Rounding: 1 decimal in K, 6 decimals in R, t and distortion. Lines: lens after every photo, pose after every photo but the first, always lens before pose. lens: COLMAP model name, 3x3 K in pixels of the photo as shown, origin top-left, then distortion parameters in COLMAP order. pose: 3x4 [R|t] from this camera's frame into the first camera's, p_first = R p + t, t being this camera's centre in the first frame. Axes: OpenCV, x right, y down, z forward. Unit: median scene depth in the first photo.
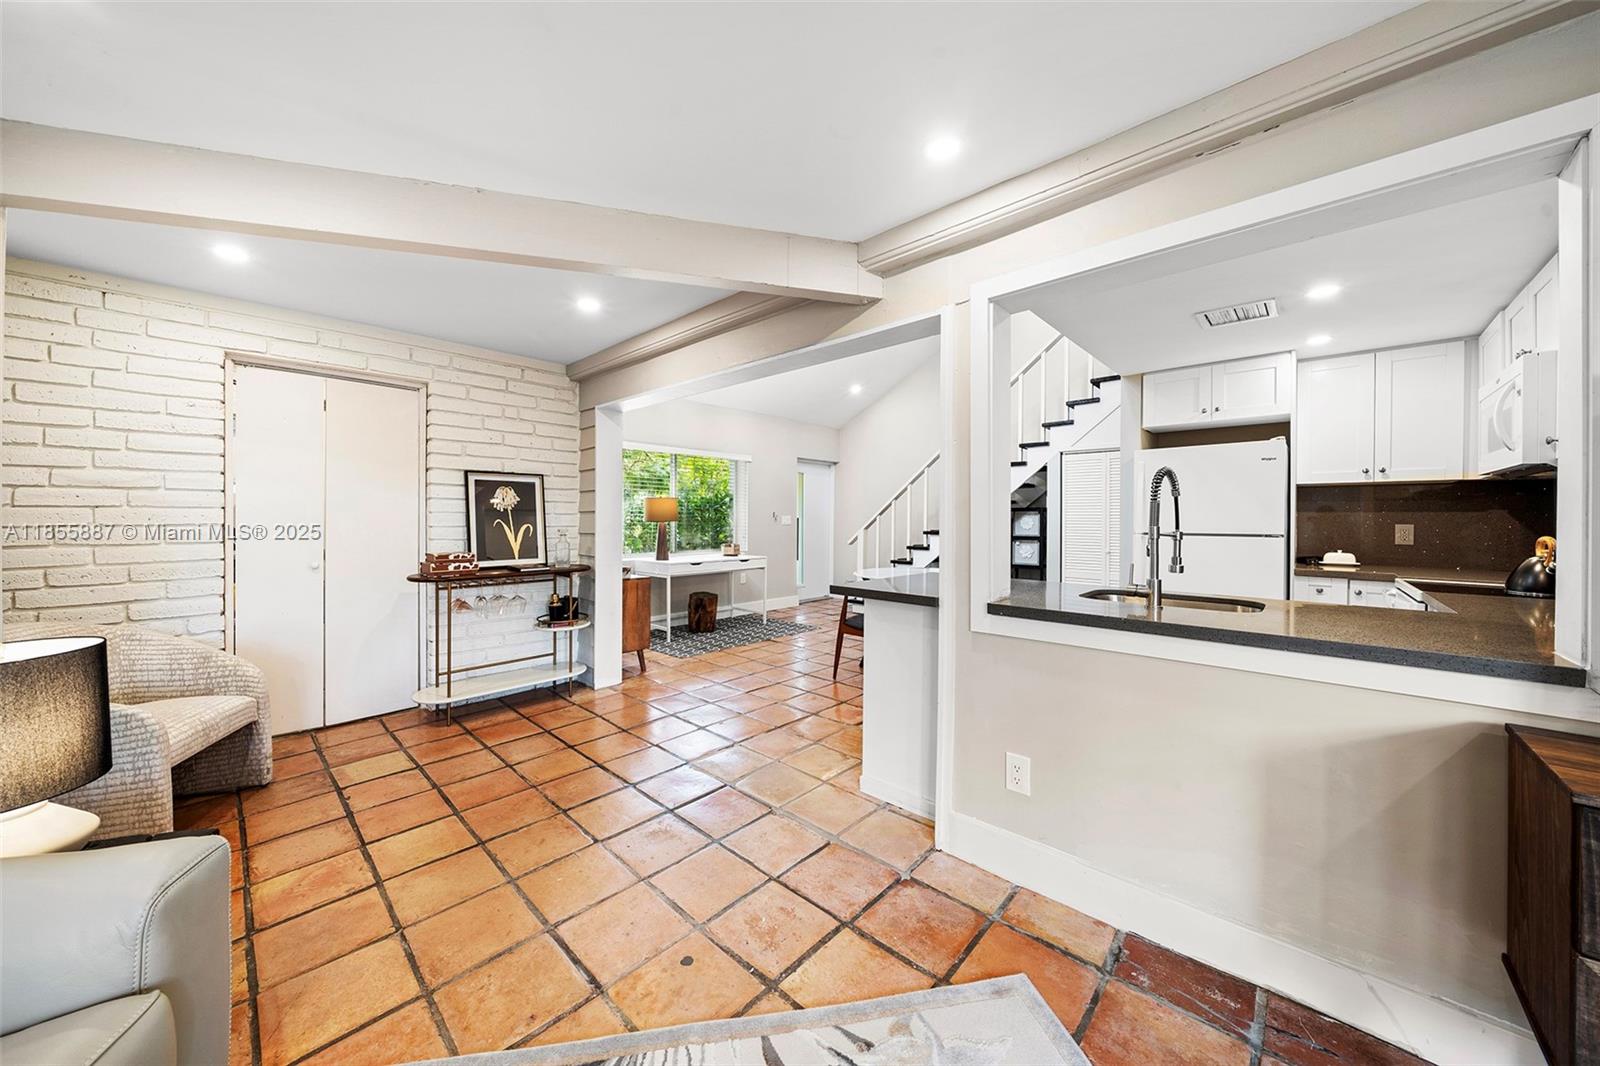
lens RADIAL K [[547.8, 0, 797.6], [0, 547.8, 524.6], [0, 0, 1]] dist [-0.005401, -0.000182]
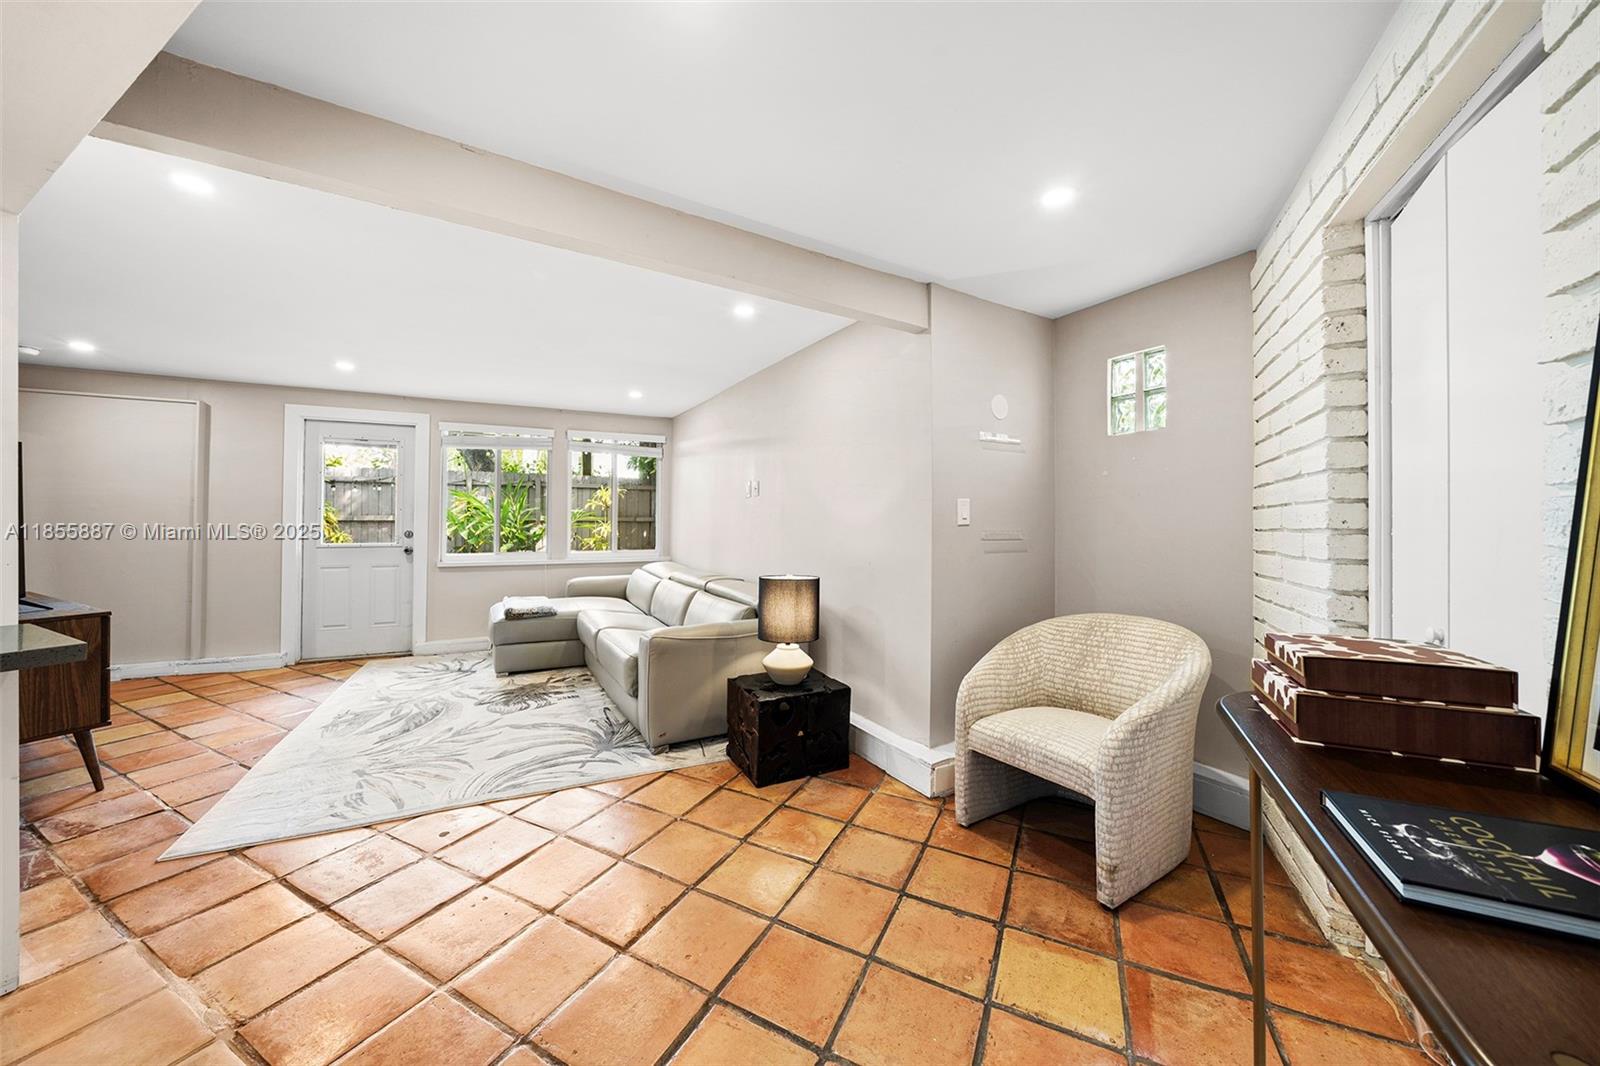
lens RADIAL K [[547.8, 0, 807.7], [0, 547.8, 523.9], [0, 0, 1]] dist [-0.005401, -0.000182]
pose [[-0.957377, -0.004358, -0.288810, -0.449382], [-0.006521, 0.999957, 0.006527, -0.011248], [0.288769, 0.008133, -0.957364, 1.698722]]
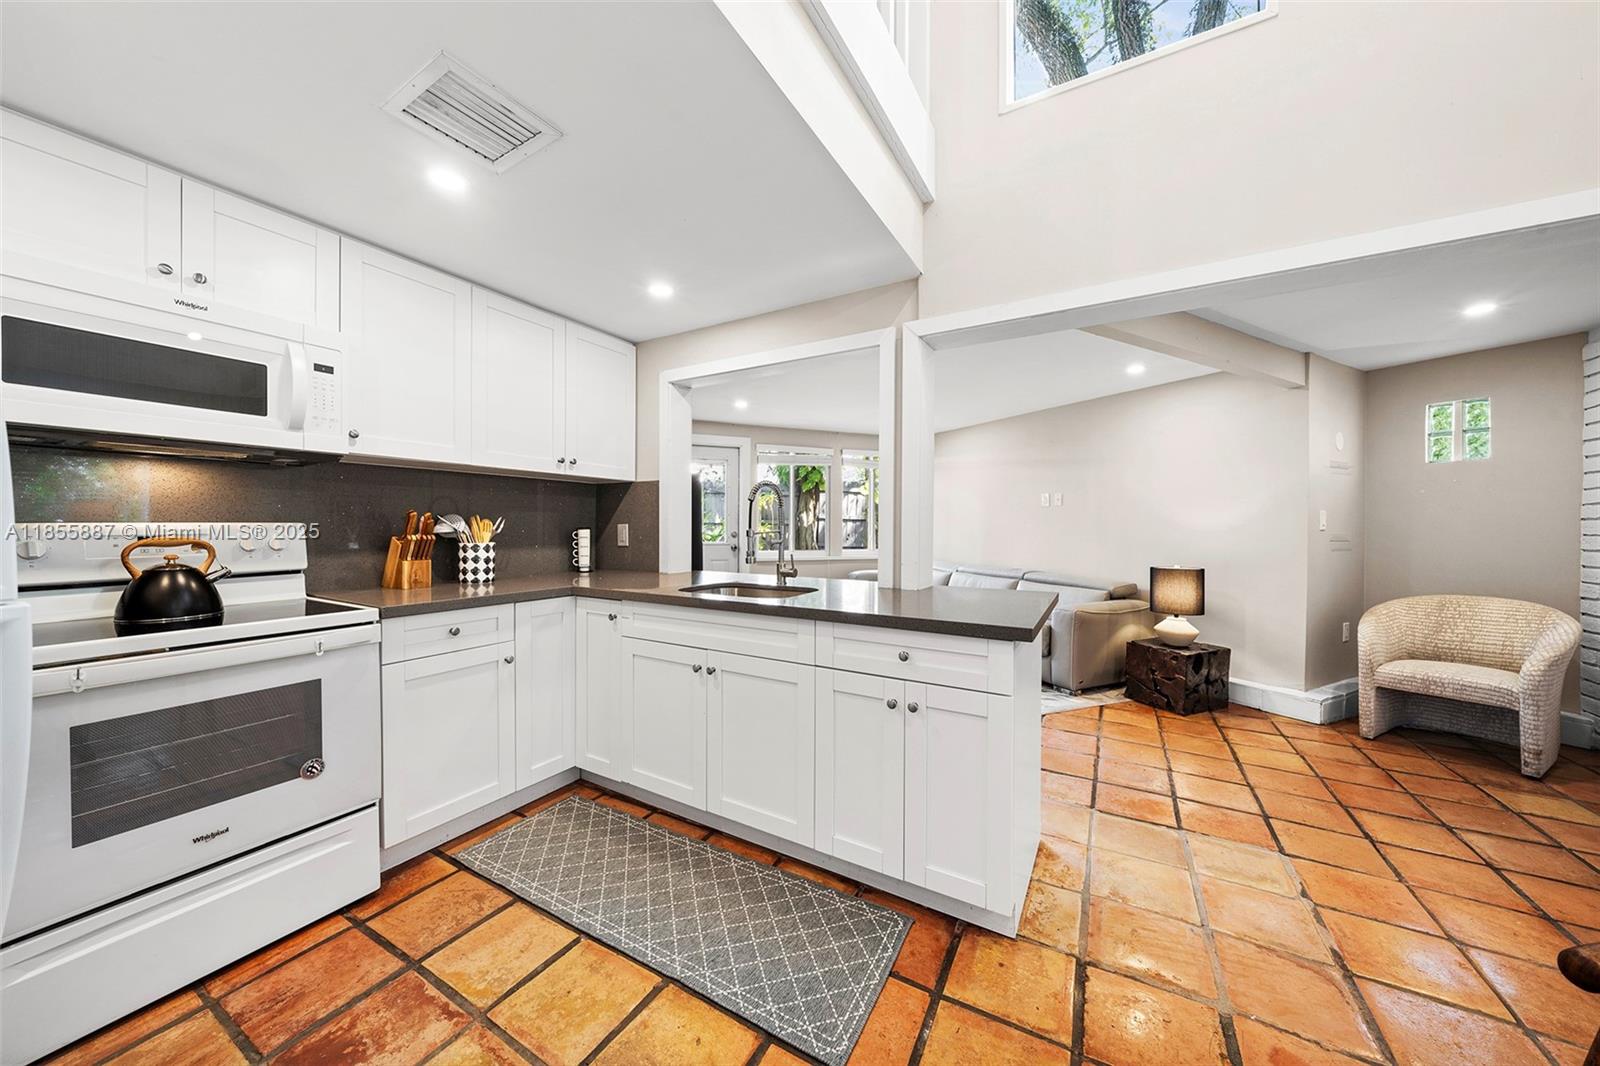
lens RADIAL K [[547.8, 0, 791.4], [0, 547.8, 529.9], [0, 0, 1]] dist [-0.005401, -0.000182]
pose [[-0.973572, -0.003148, -0.228357, 0.751658], [-0.007373, 0.999817, 0.017654, -0.019381], [0.228260, 0.018871, -0.973417, 1.859386]]
